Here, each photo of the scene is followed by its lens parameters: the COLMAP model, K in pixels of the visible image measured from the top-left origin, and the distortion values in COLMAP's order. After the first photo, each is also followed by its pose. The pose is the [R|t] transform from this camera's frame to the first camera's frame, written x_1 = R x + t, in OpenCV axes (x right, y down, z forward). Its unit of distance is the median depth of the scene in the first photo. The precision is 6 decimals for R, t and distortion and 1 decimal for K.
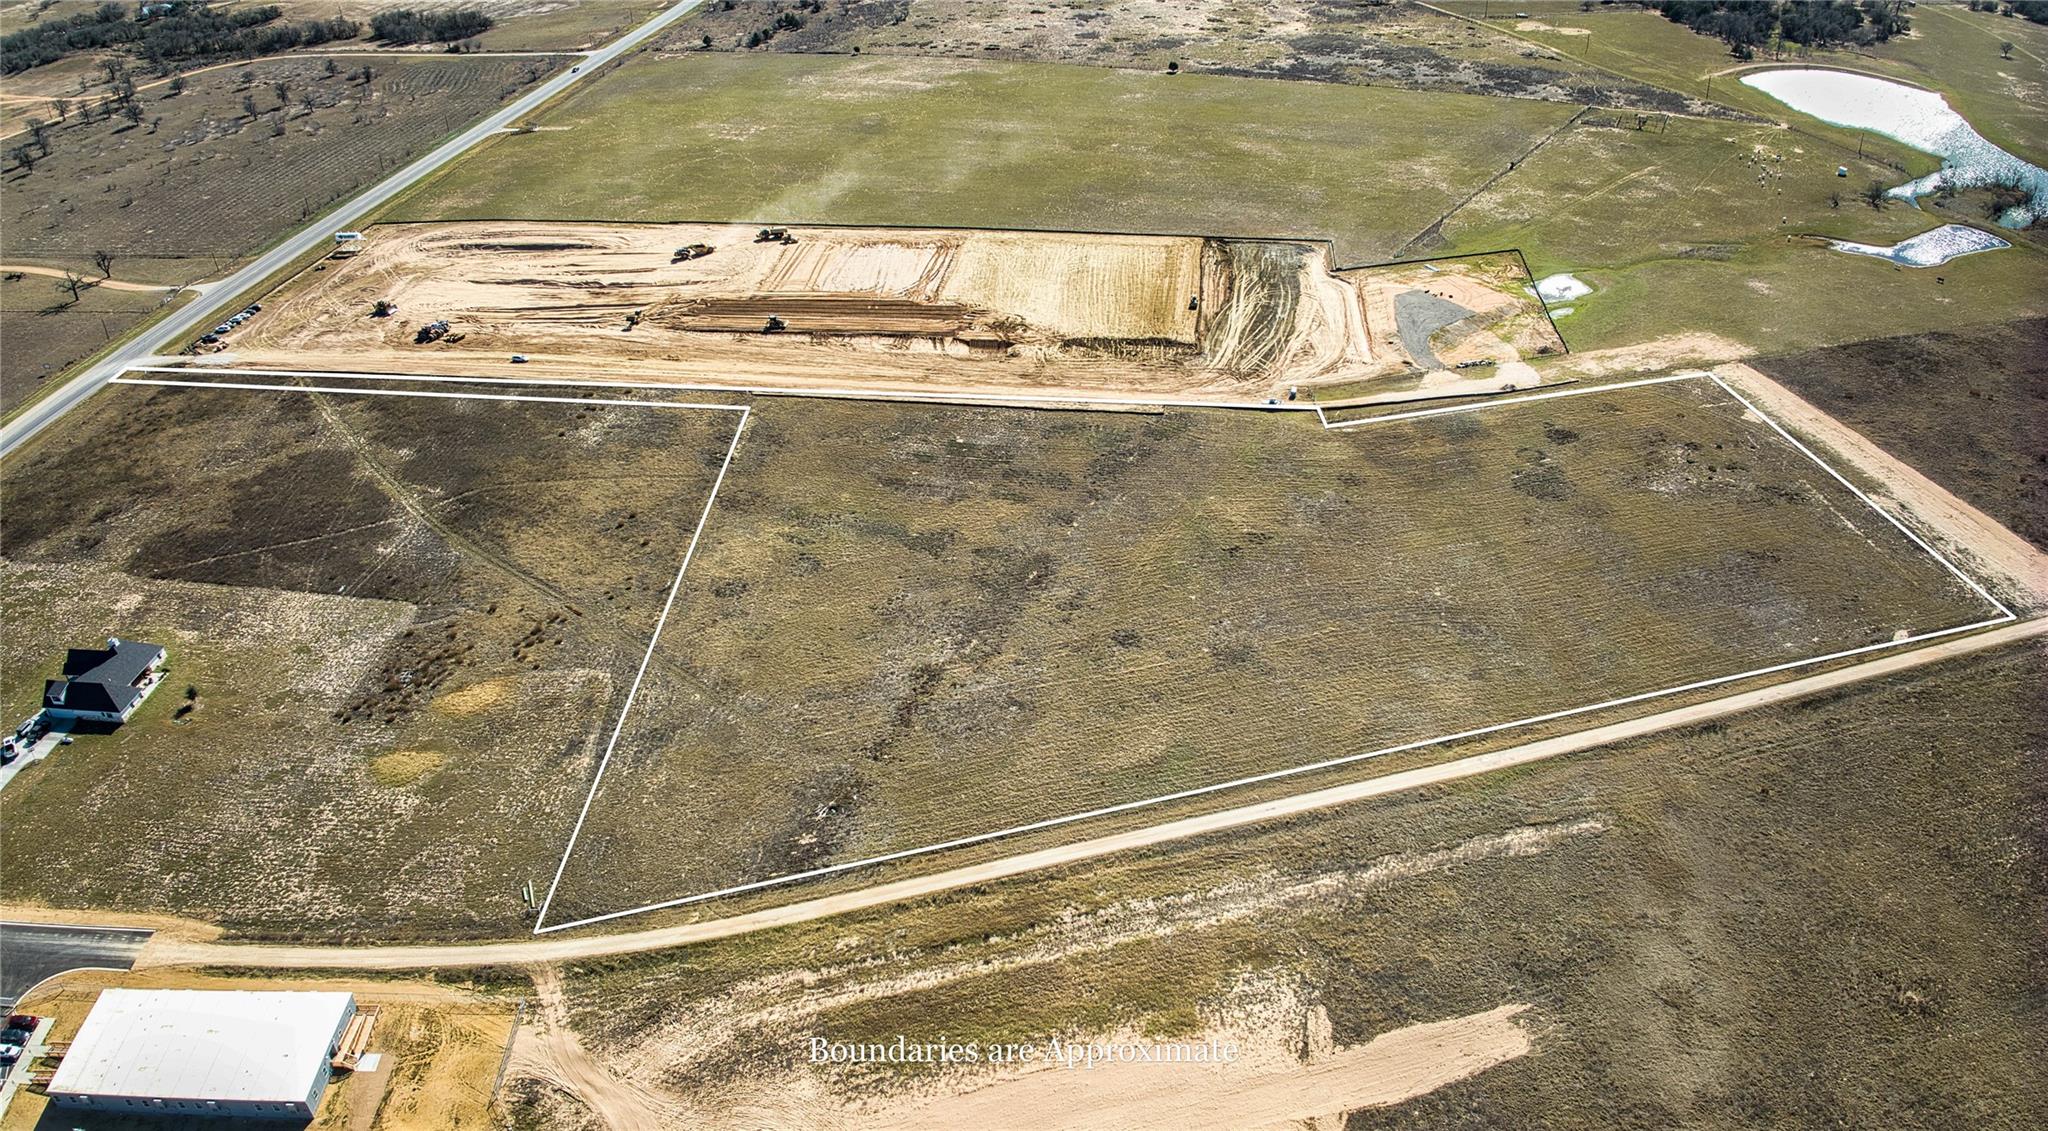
lens RADIAL K [[1400.9, 0, 976.3], [0, 1400.9, 569.5], [0, 0, 1]] dist [-0.099844, -0.004596]
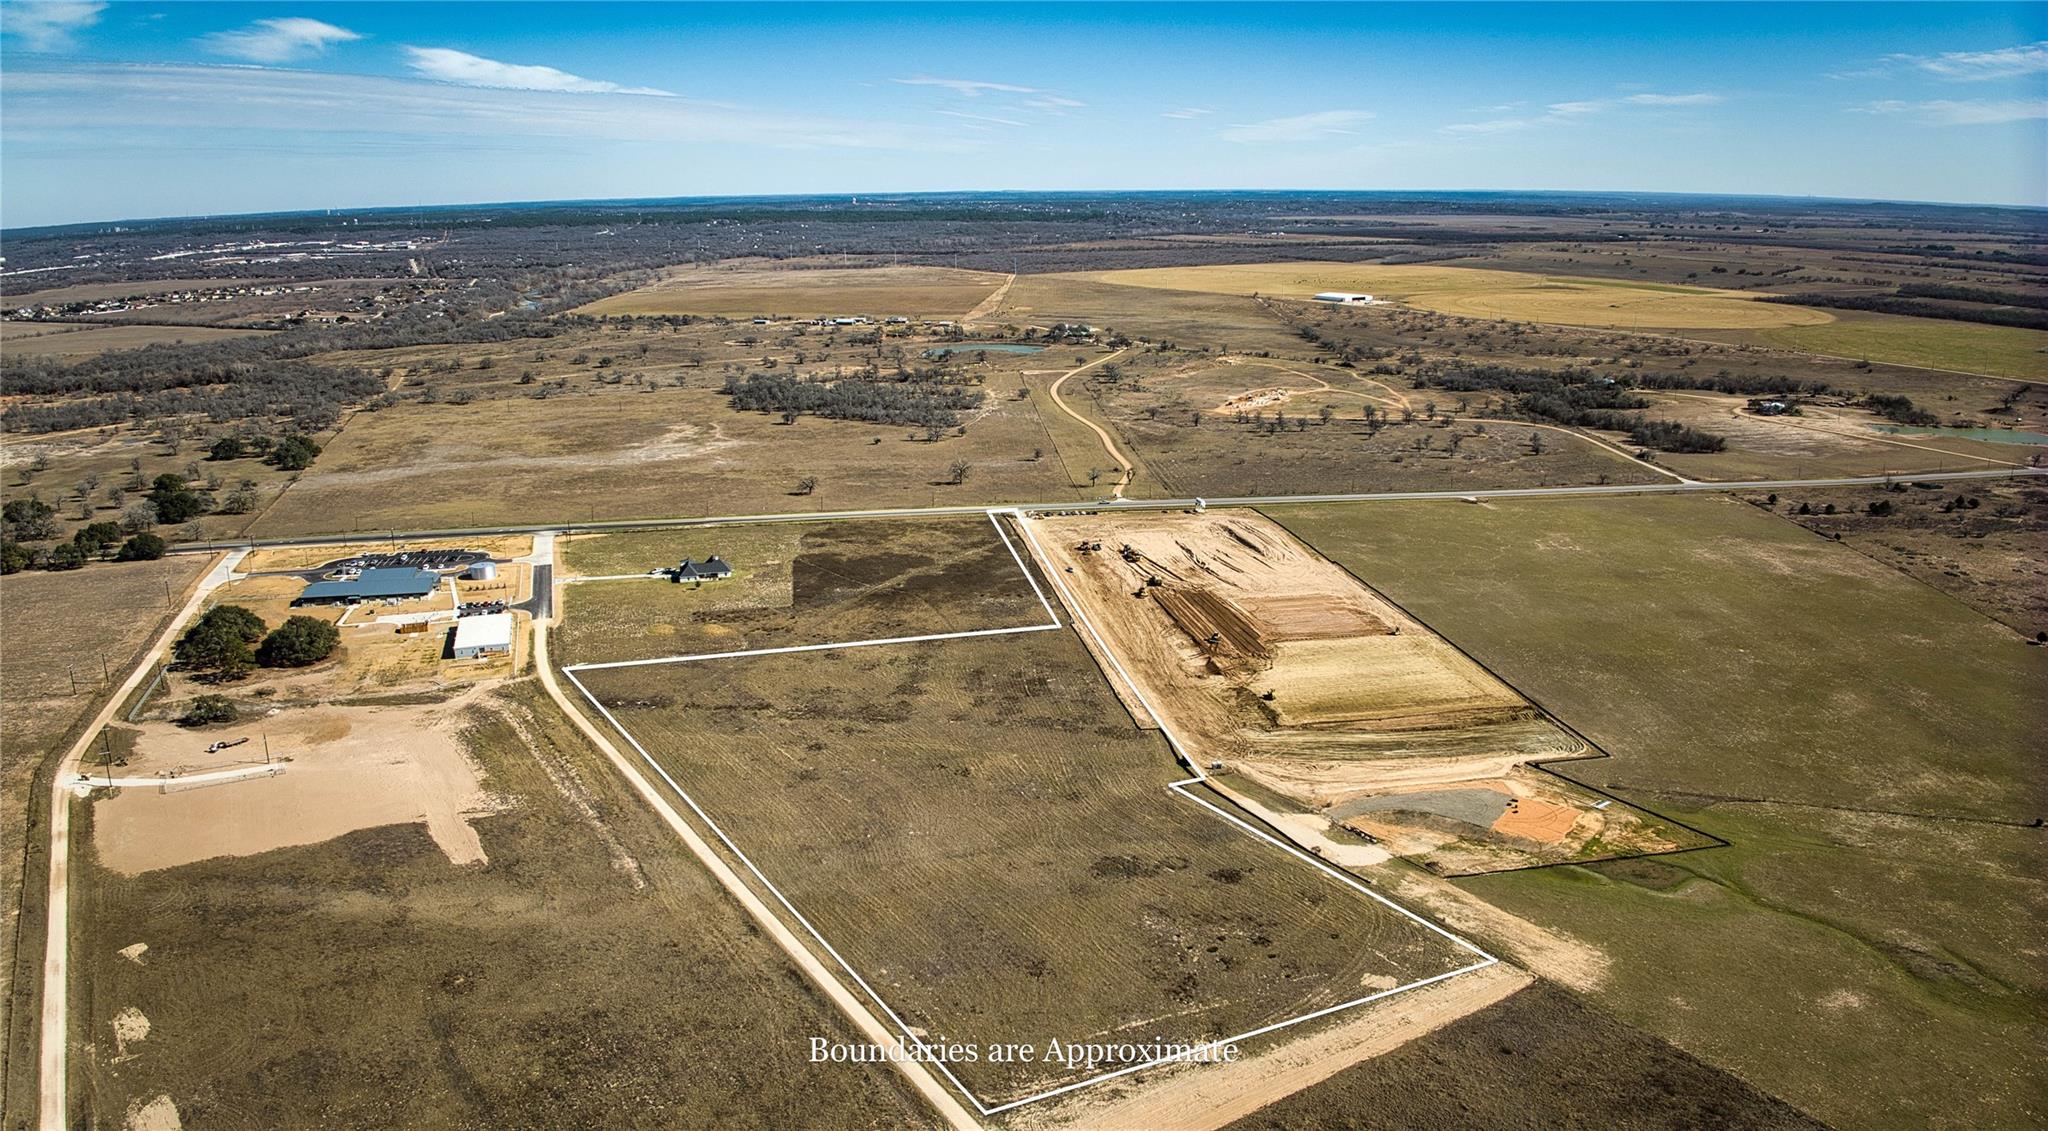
lens RADIAL K [[1418.8, 0, 1034.1], [0, 1418.8, 564.9], [0, 0, 1]] dist [-0.101532, -0.006656]
pose [[0.316660, 0.271001, -0.909002, 1.308420], [-0.522758, 0.849506, 0.071156, -0.301628], [0.791486, 0.452656, 0.410673, 0.405355]]
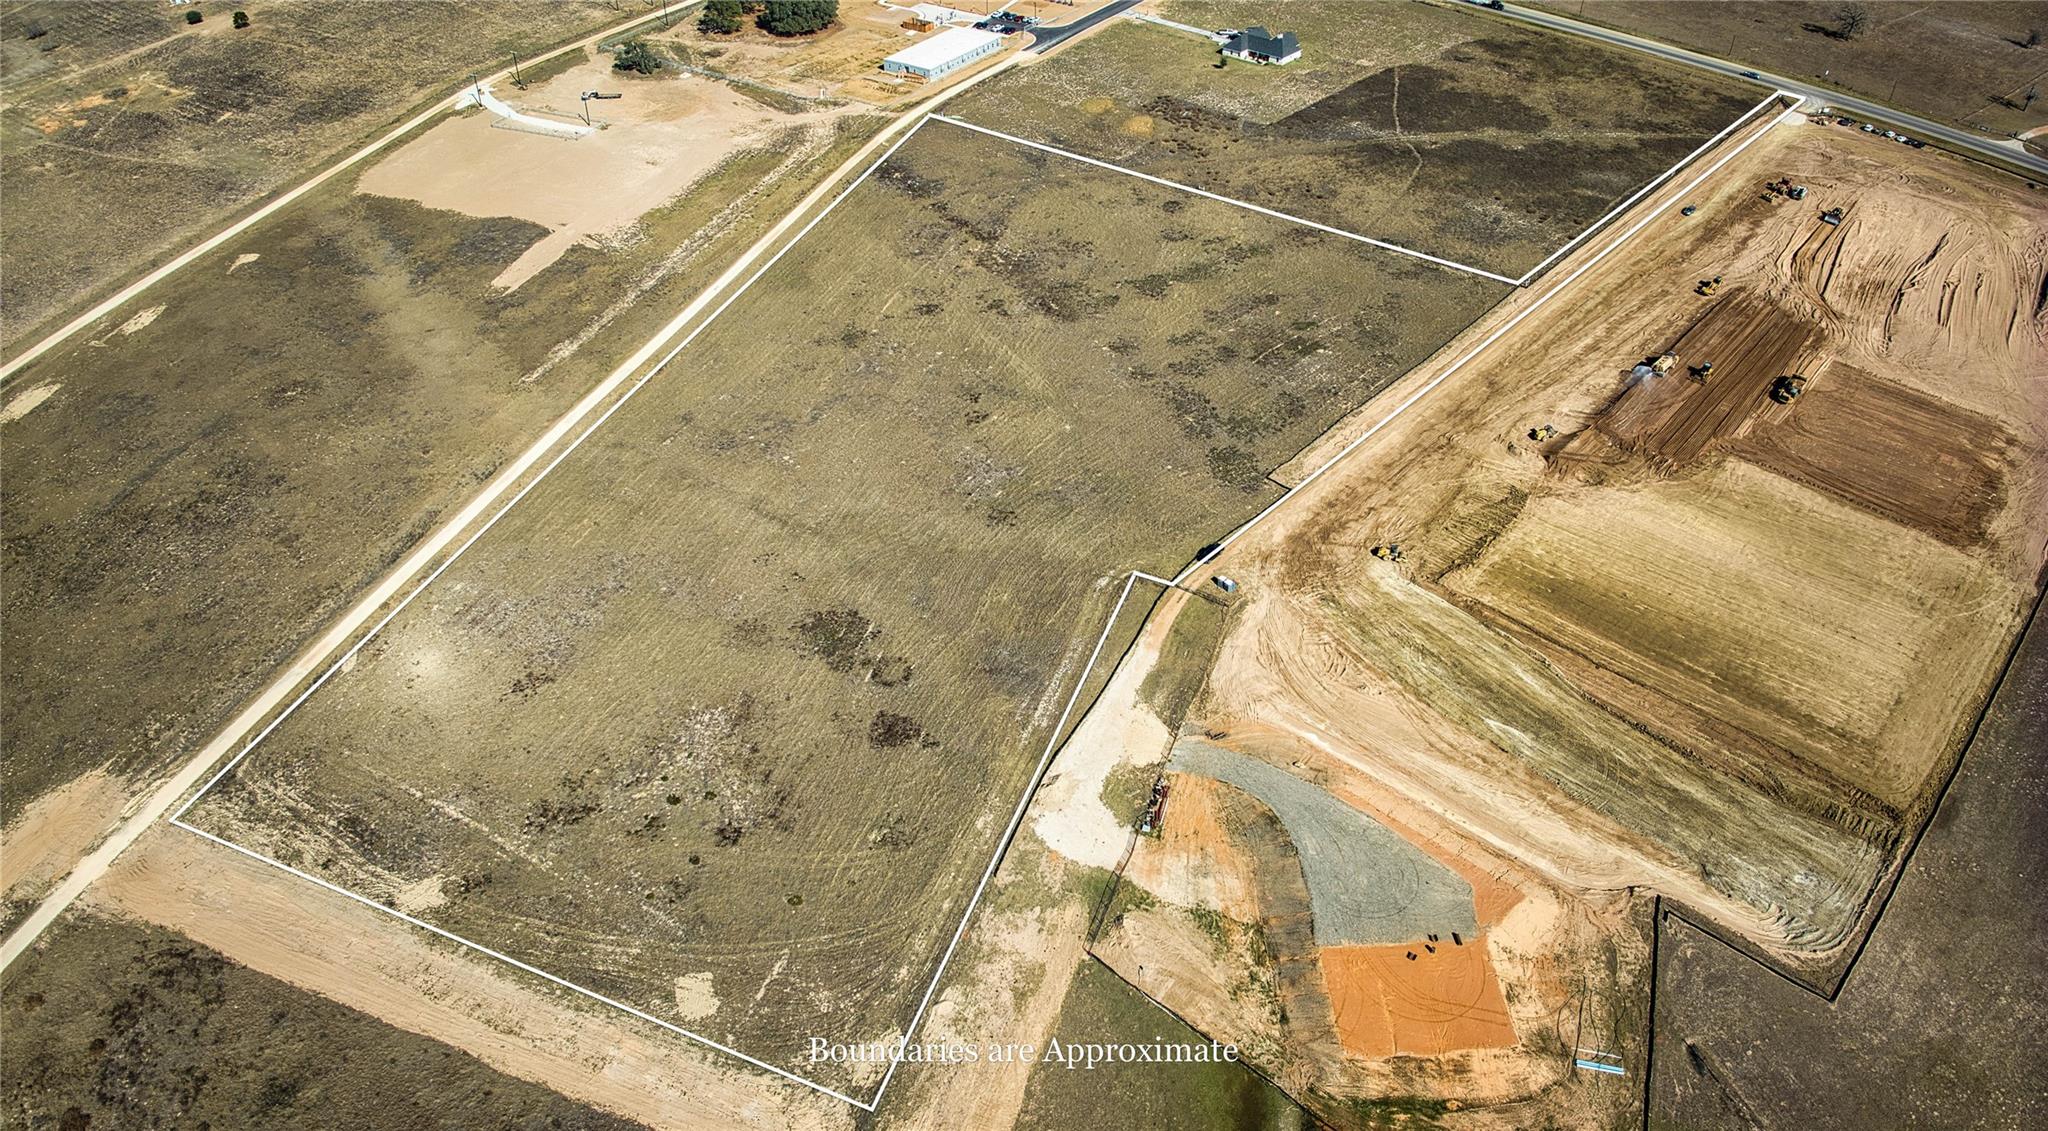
lens RADIAL K [[1439.4, 0, 1017.7], [0, 1439.4, 562.5], [0, 0, 1]] dist [-0.108390, -0.008987]
pose [[-0.558668, 0.539351, -0.630072, 0.822254], [-0.437216, 0.454040, 0.776331, -0.720916], [0.704793, 0.709189, -0.017845, 1.059767]]
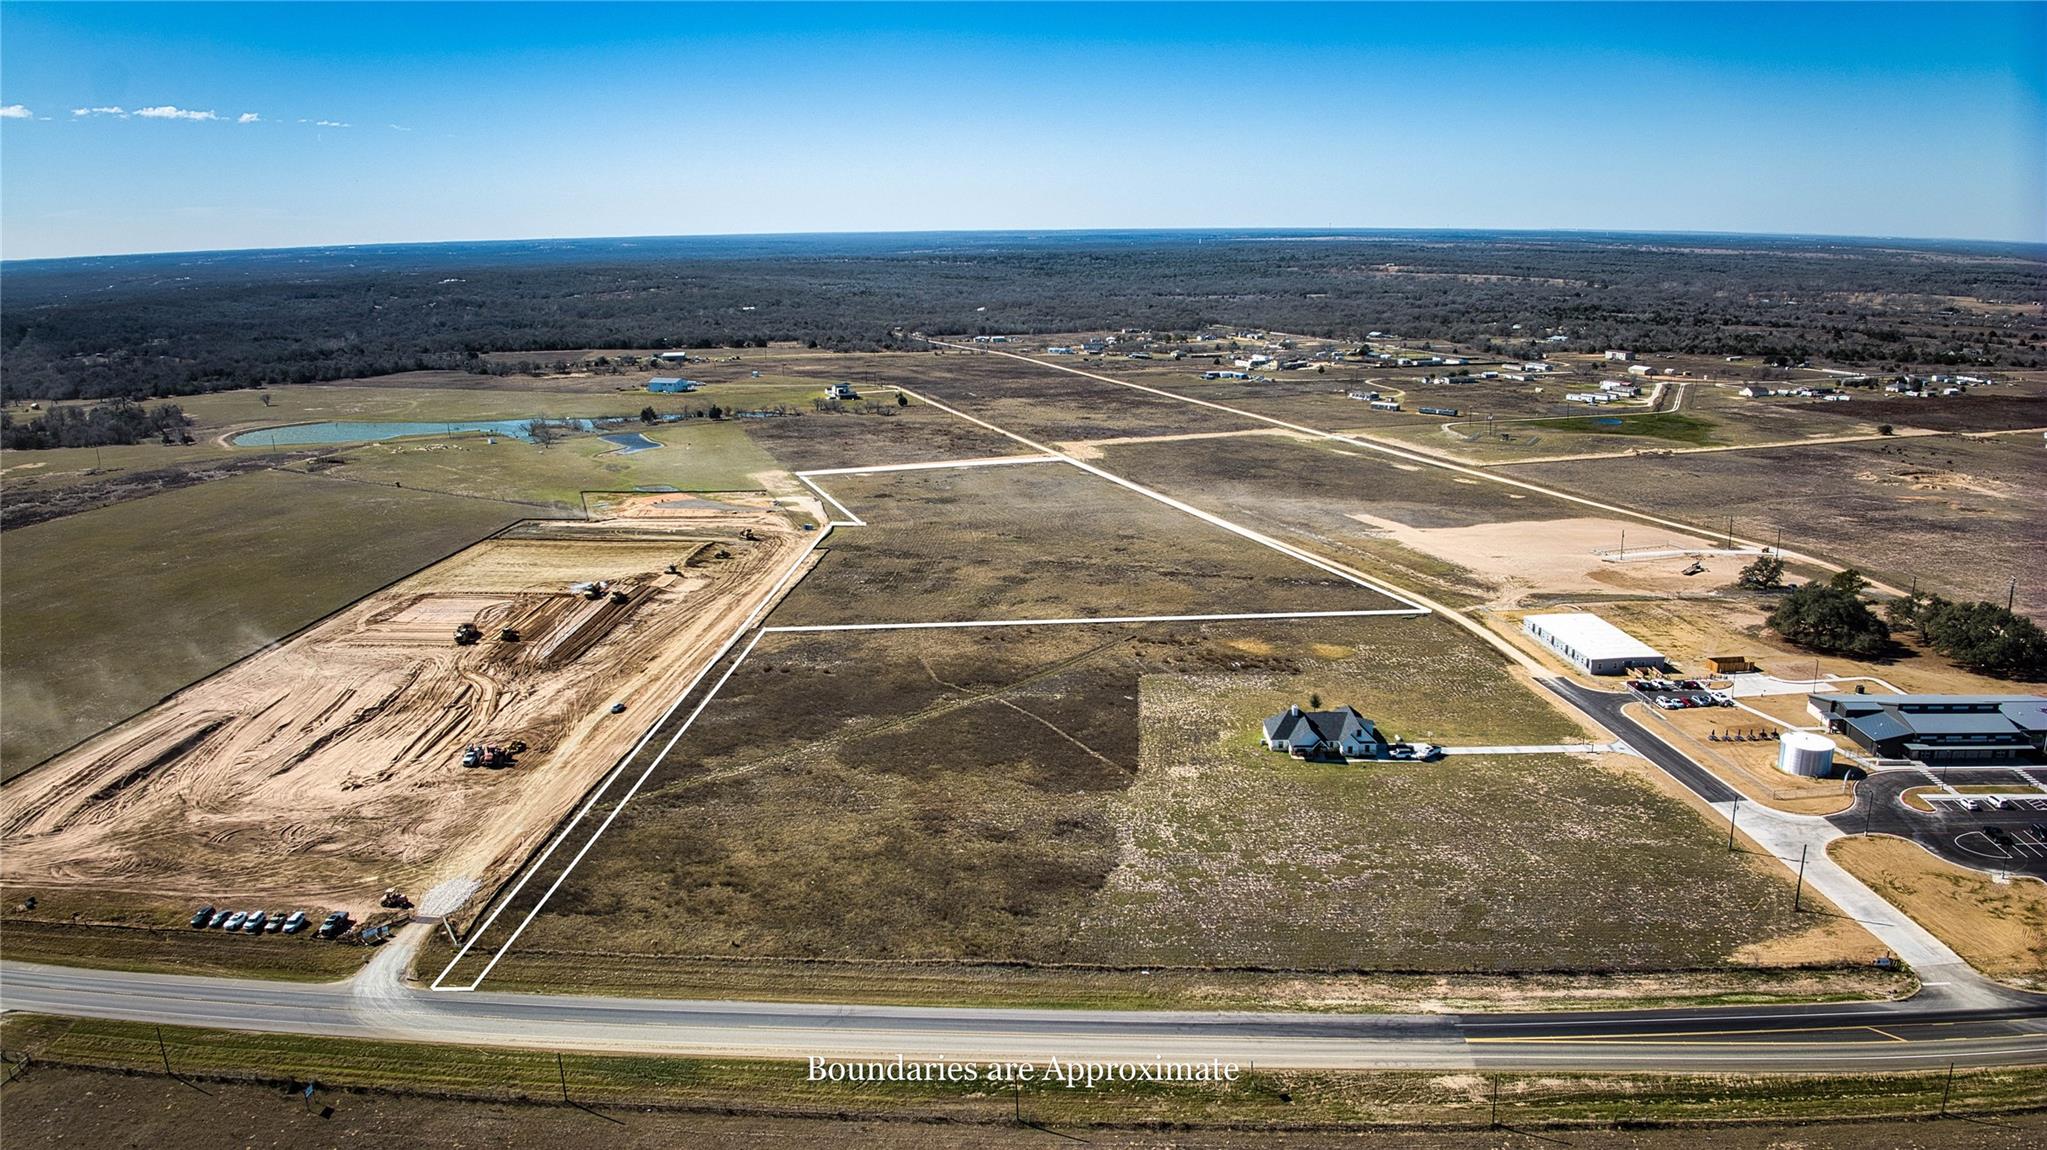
lens RADIAL K [[1514.0, 0, 1023.5], [0, 1514.0, 575.0], [0, 0, 1]] dist [-0.105308, -0.039144]
pose [[-0.084766, -0.195593, 0.977015, -1.454313], [0.561091, 0.800929, 0.209022, -0.323649], [-0.823402, 0.565912, 0.041854, 0.893482]]
